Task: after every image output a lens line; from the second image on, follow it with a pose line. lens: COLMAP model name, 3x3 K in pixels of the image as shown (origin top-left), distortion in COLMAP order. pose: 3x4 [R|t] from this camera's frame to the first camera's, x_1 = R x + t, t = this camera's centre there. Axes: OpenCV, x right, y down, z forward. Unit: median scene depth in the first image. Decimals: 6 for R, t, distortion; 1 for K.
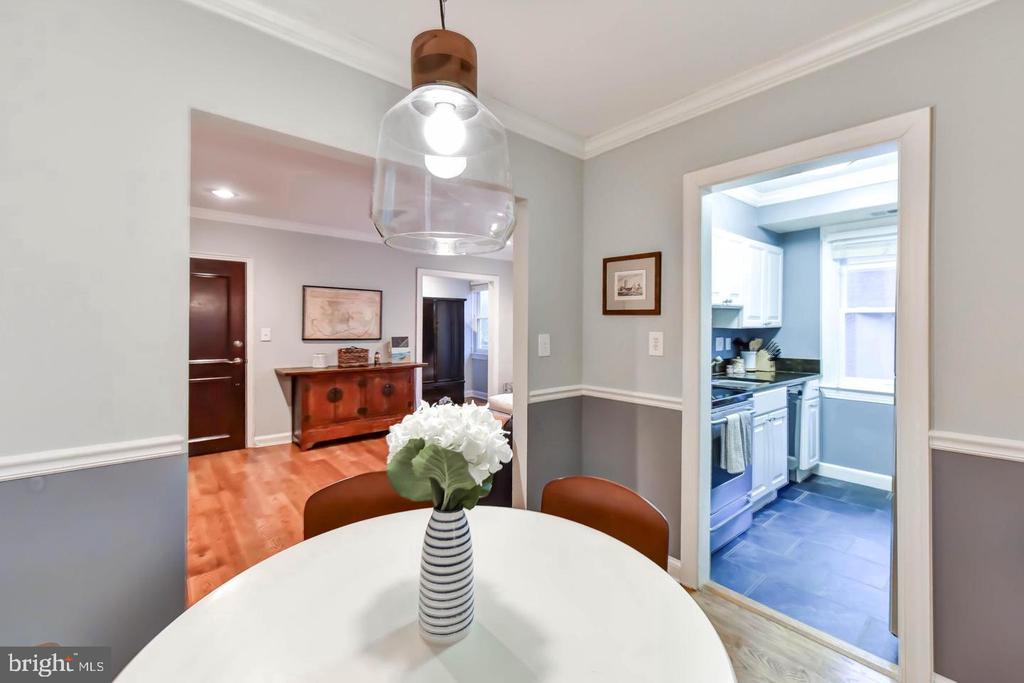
lens RADIAL K [[434.4, 0, 515.8], [0, 434.4, 328.4], [0, 0, 1]] dist [0.003157, -0.001041]
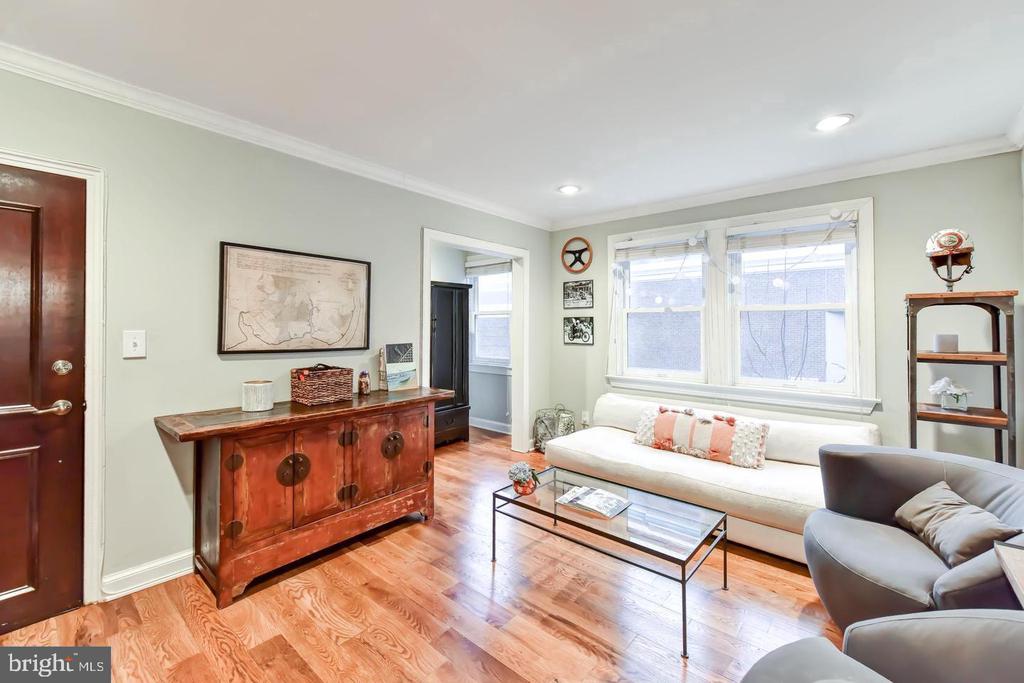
lens RADIAL K [[434.4, 0, 496.3], [0, 434.4, 318.9], [0, 0, 1]] dist [0.003157, -0.001041]
pose [[0.989328, -0.003780, 0.145655, -0.253112], [0.007061, 0.999733, -0.022019, 0.000151], [-0.145532, 0.022813, 0.989090, 0.469014]]
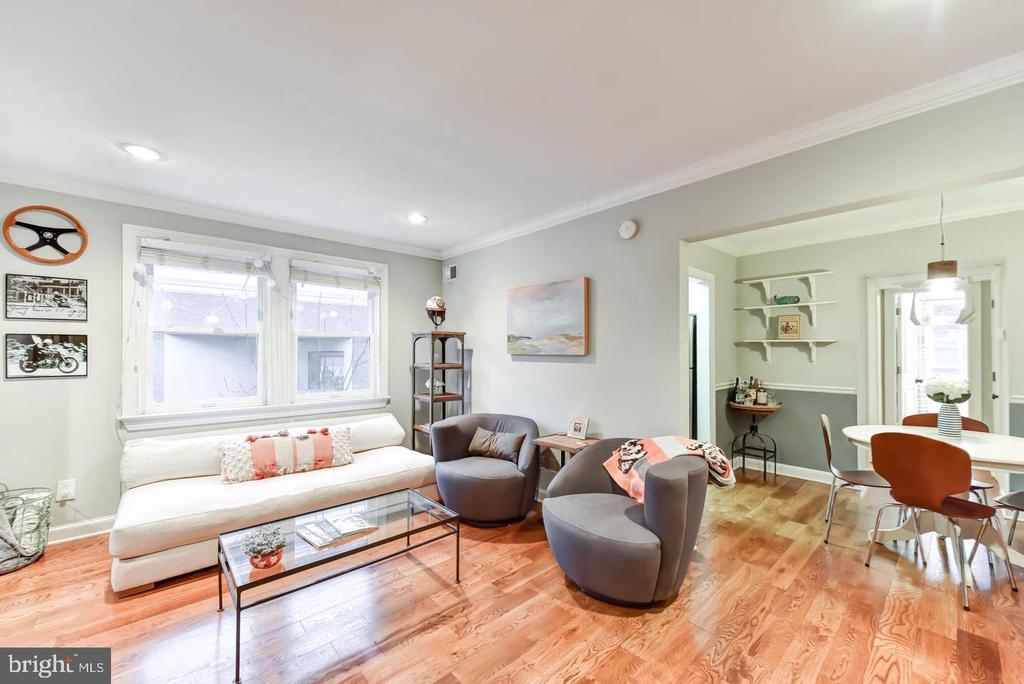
lens RADIAL K [[411.1, 0, 504.9], [0, 411.1, 345.6], [0, 0, 1]] dist [0.015081, -0.000319]
pose [[-0.033899, 0.003543, 0.999419, -0.506796], [0.003322, 0.999989, -0.003432, -0.003332], [-0.999420, 0.003203, -0.033910, 0.745576]]
